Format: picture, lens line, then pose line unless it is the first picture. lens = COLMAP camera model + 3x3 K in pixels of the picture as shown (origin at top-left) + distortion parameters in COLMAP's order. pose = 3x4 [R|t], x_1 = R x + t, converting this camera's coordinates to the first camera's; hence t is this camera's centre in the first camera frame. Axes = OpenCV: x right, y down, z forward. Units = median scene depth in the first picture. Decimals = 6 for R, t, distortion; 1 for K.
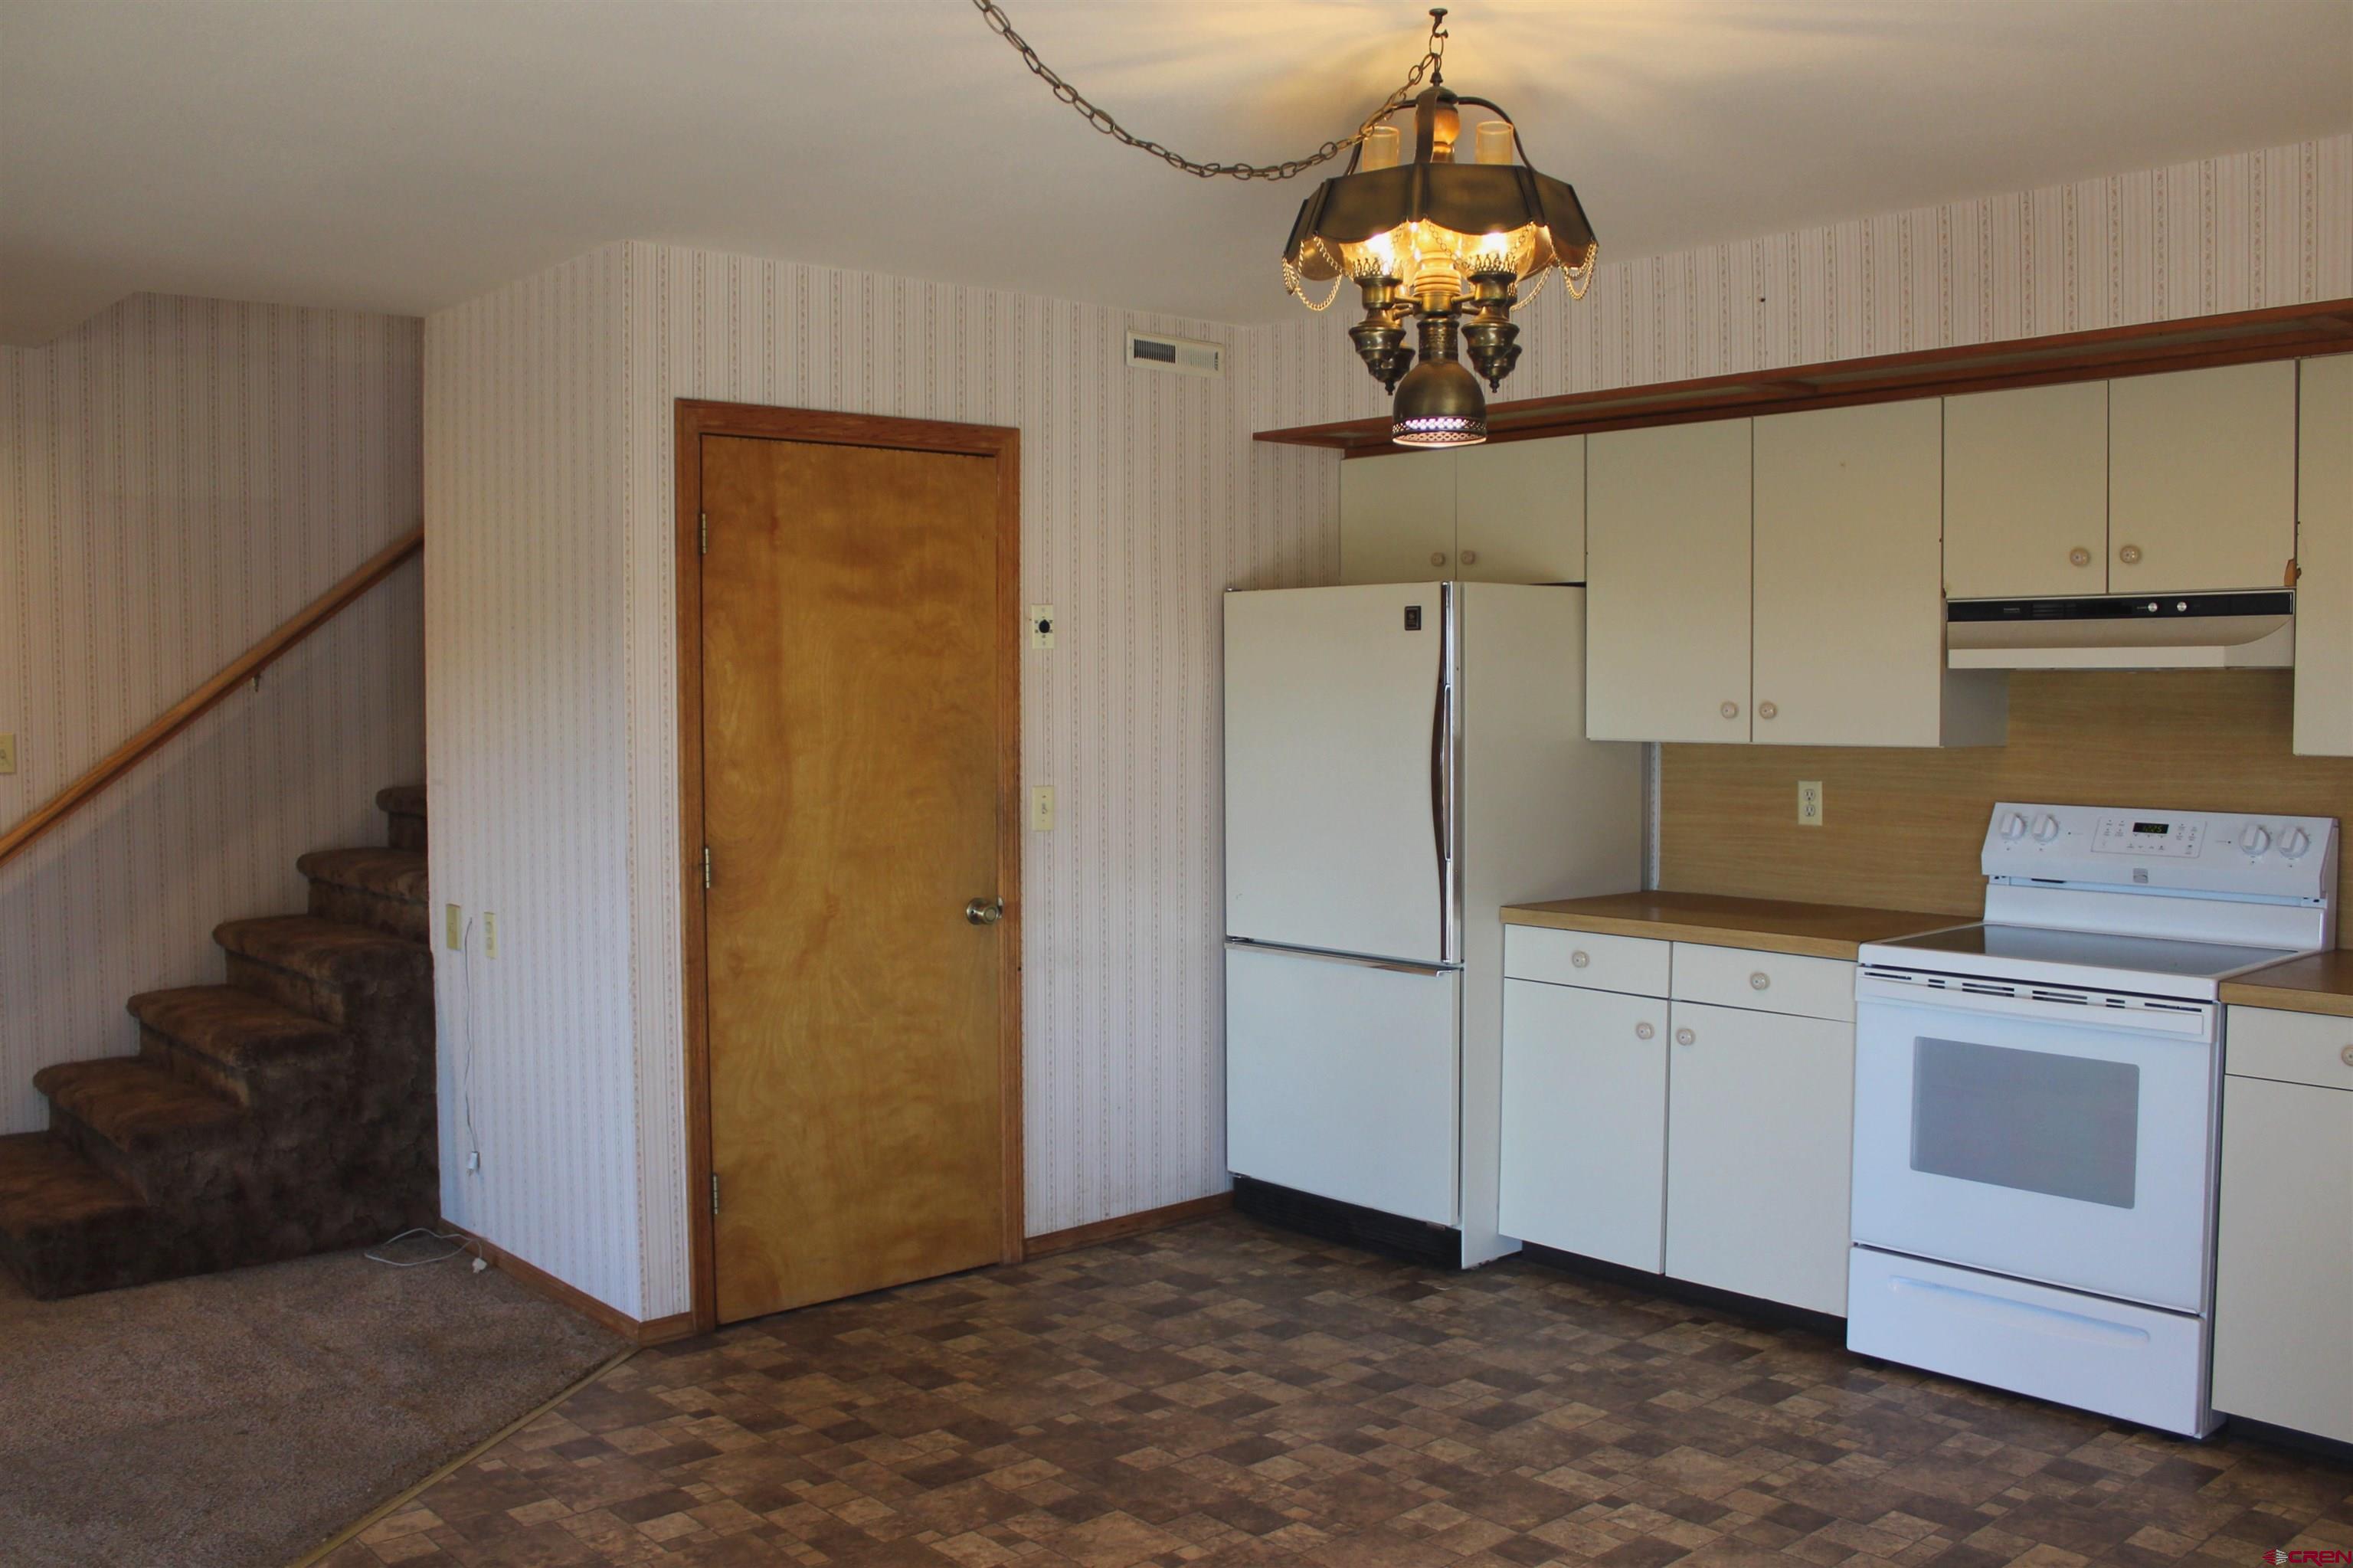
lens RADIAL K [[2050.3, 0, 1176.5], [0, 2050.3, 784.0], [0, 0, 1]] dist [-0.164825, 0.143102]
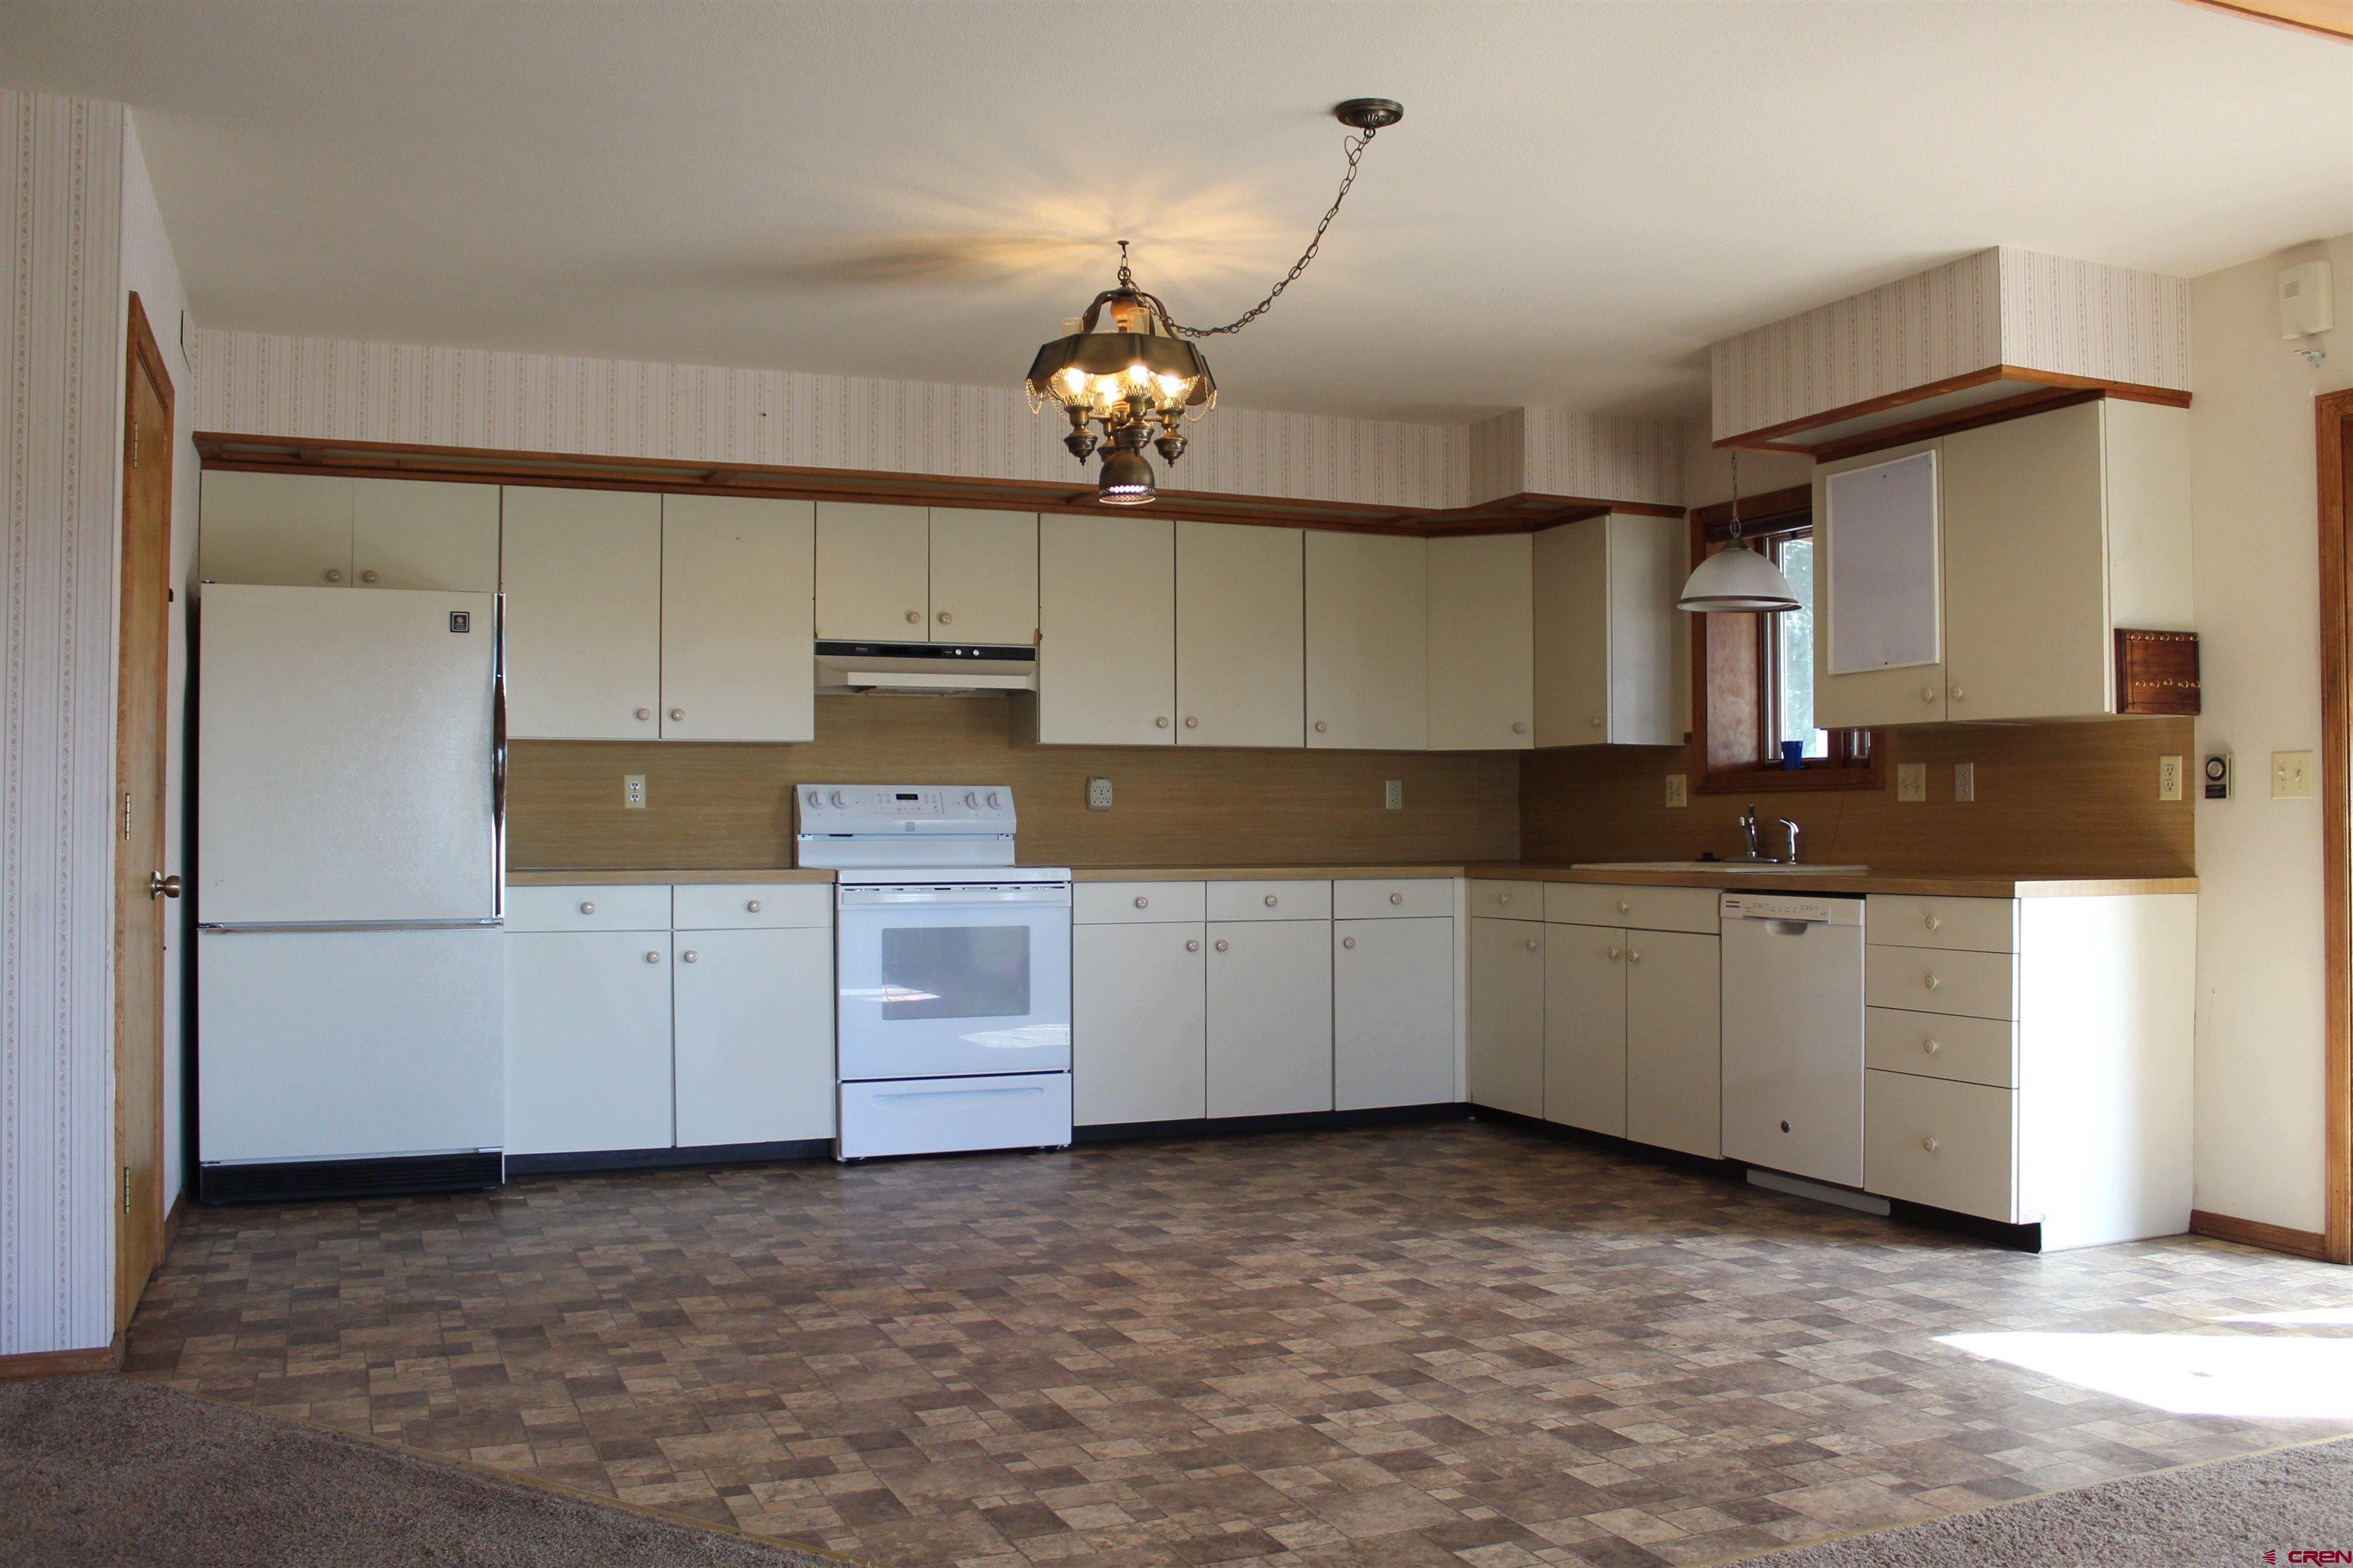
lens RADIAL K [[2050.3, 0, 1176.5], [0, 2050.3, 784.0], [0, 0, 1]] dist [-0.164825, 0.143102]
pose [[0.314984, 0.023518, 0.948805, -1.365356], [0.047816, 0.998030, -0.040612, 0.124236], [-0.947892, 0.058160, 0.313239, 0.432399]]
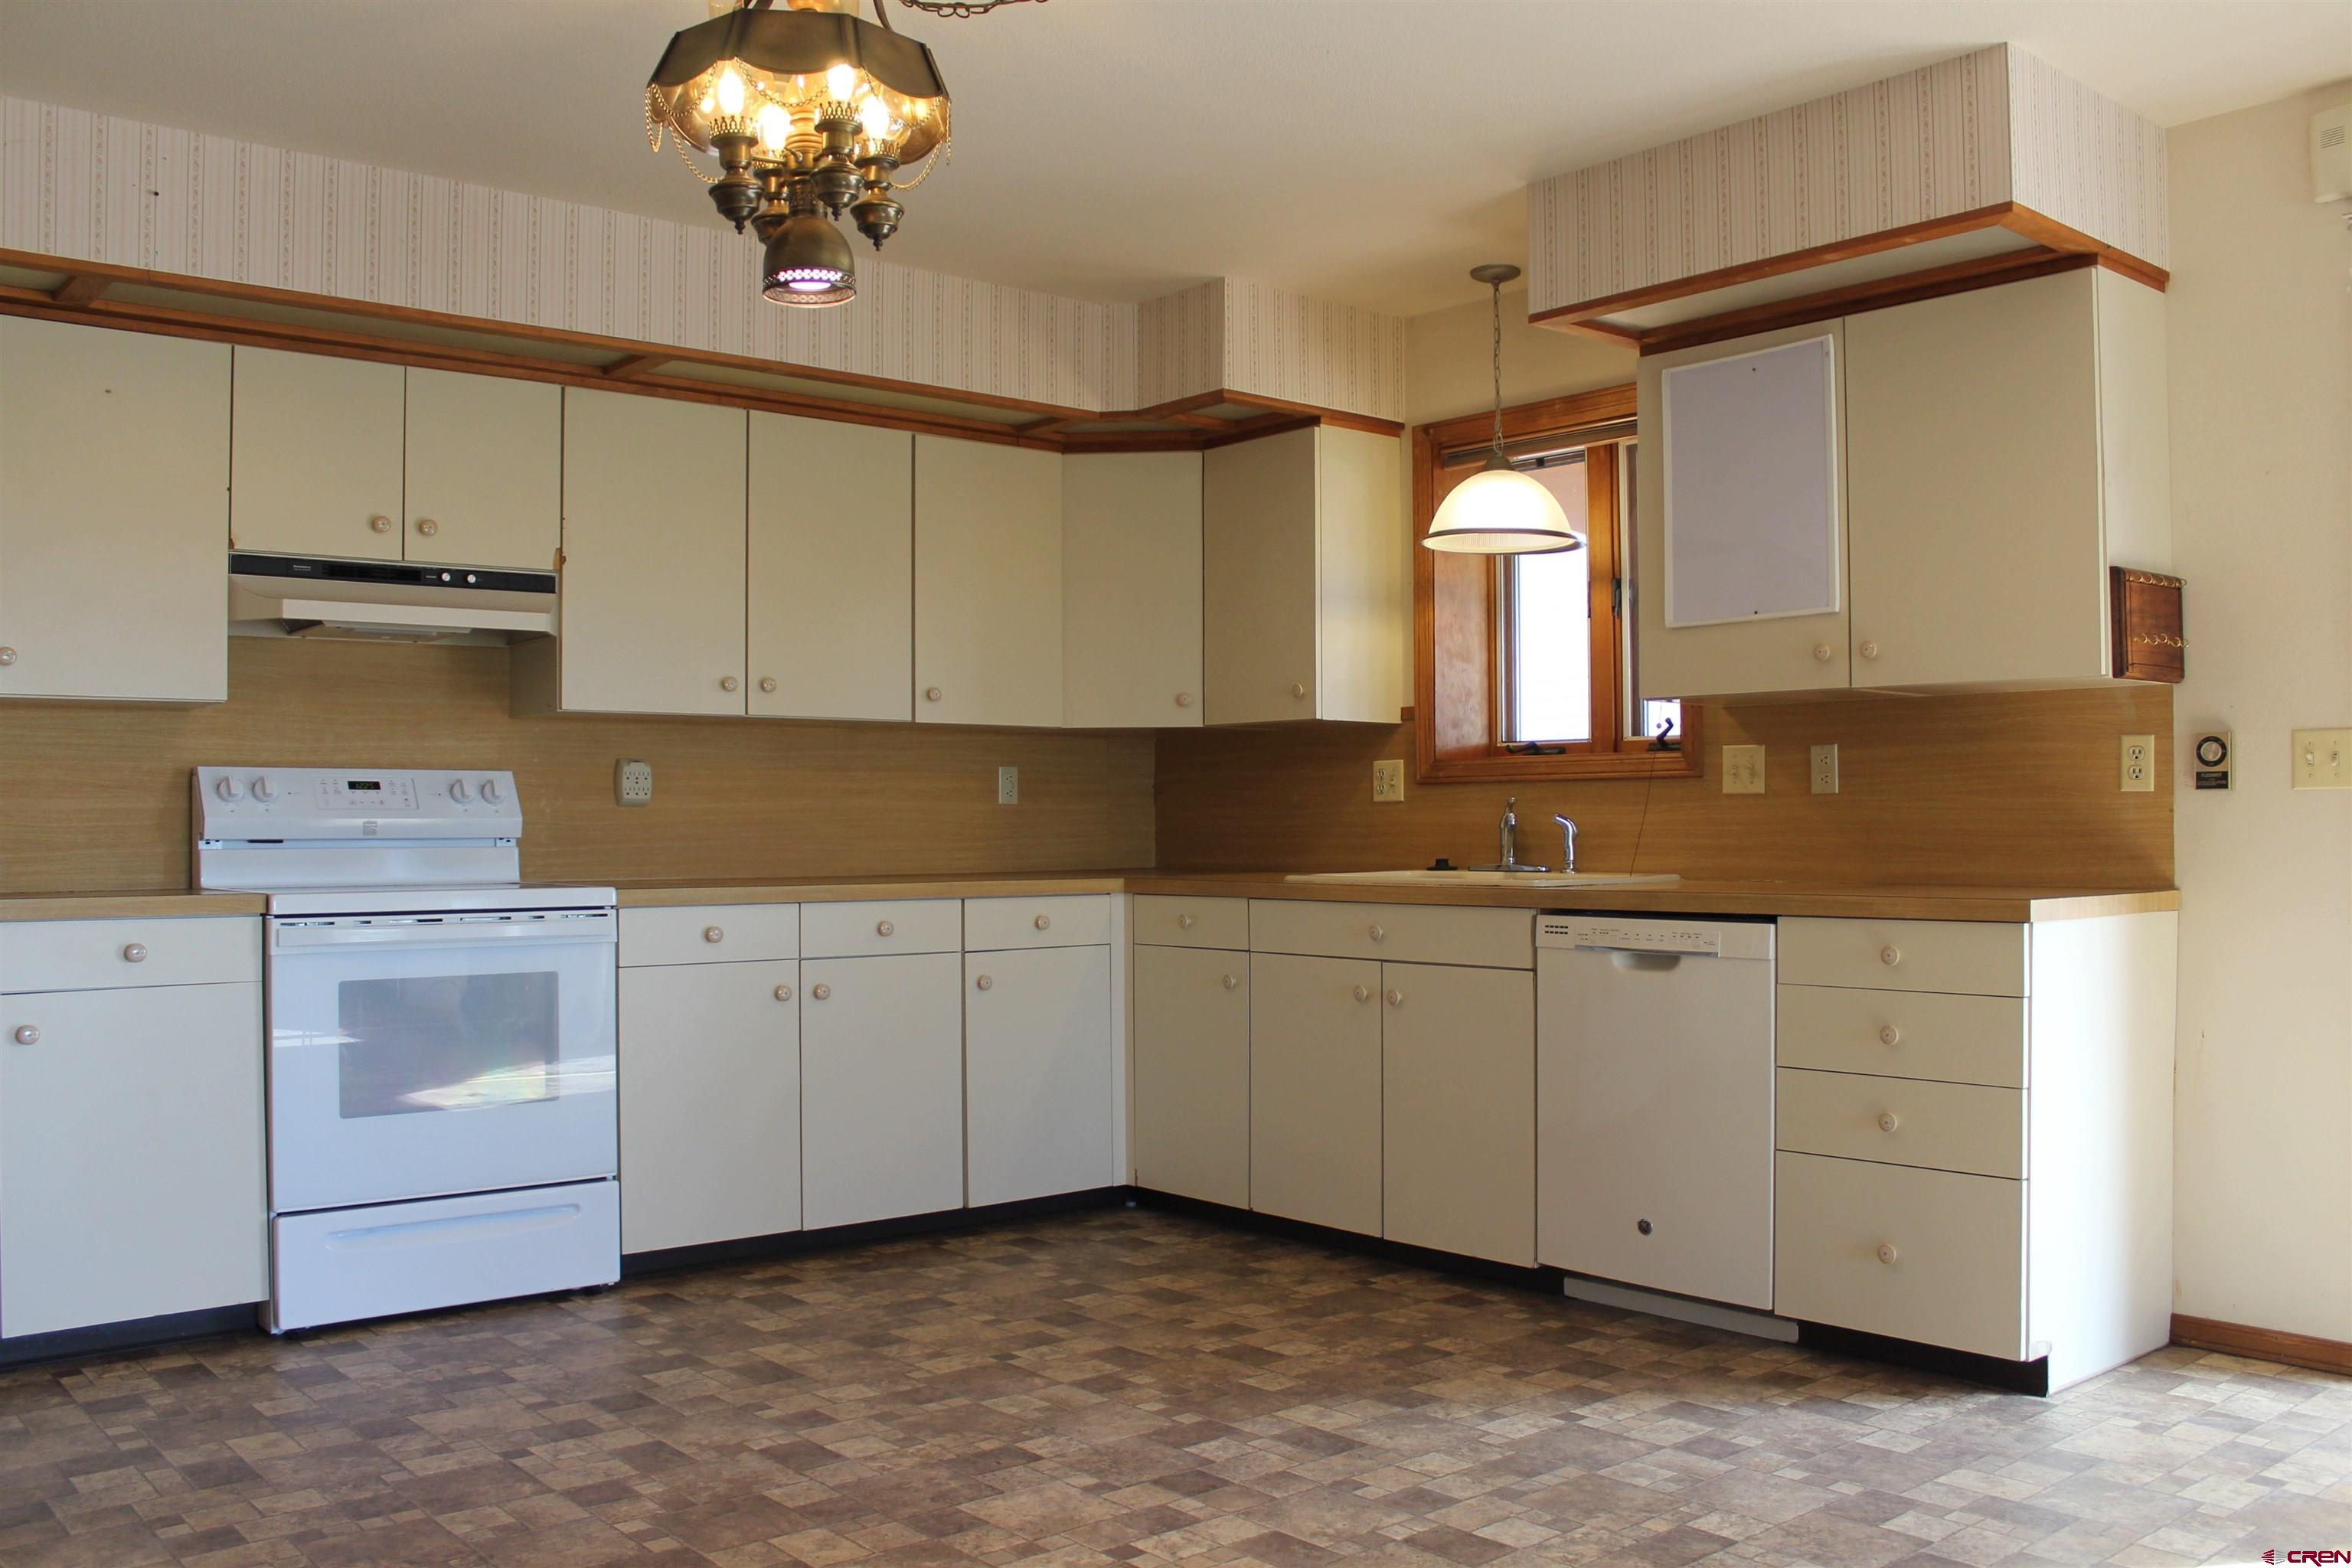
lens RADIAL K [[2024.2, 0, 1182.0], [0, 2024.2, 786.8], [0, 0, 1]] dist [-0.163554, 0.139566]
pose [[0.018108, 0.021847, 0.999597, -0.816977], [0.054409, 0.998258, -0.022803, 0.102084], [-0.998355, 0.054800, 0.016888, 0.772920]]
